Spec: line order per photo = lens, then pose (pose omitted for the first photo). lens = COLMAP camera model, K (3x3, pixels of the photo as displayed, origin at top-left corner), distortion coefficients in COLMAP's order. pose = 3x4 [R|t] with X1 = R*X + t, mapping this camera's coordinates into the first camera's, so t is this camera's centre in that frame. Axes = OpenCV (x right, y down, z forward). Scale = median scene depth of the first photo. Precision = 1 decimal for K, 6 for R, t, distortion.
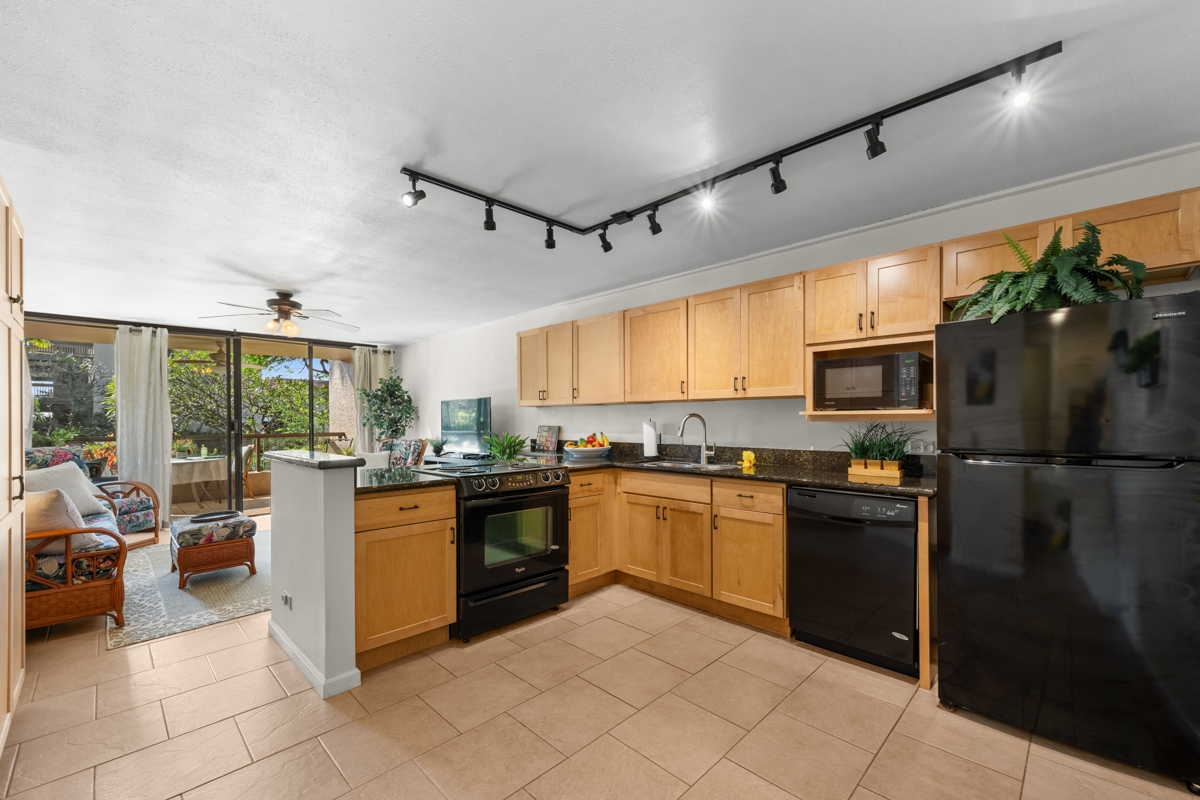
lens RADIAL K [[481.5, 0, 608.4], [0, 481.5, 422.0], [0, 0, 1]] dist [-0.001674, 0.000382]
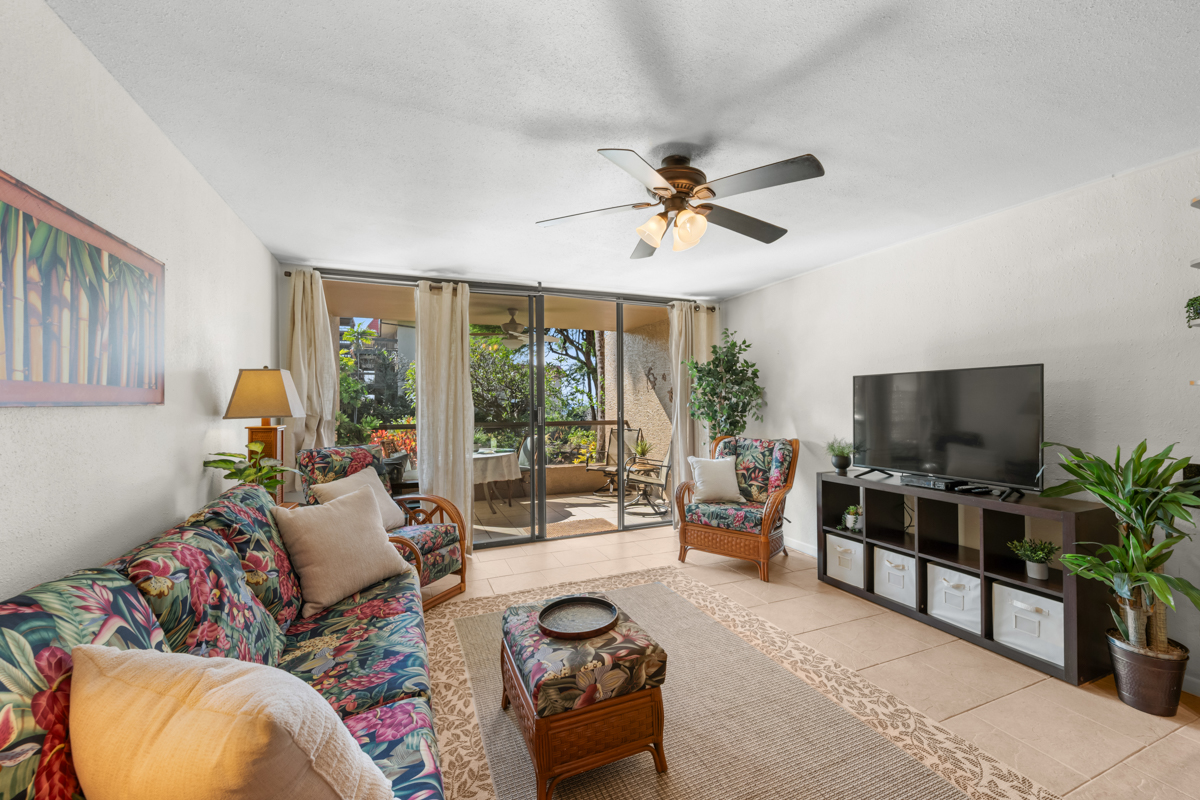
lens RADIAL K [[481.5, 0, 605.0], [0, 481.5, 409.7], [0, 0, 1]] dist [-0.001674, 0.000382]
pose [[0.915398, 0.009488, -0.402439, -0.436024], [-0.004107, 0.999890, 0.014231, -0.012844], [0.402529, -0.011374, 0.915336, 0.415068]]
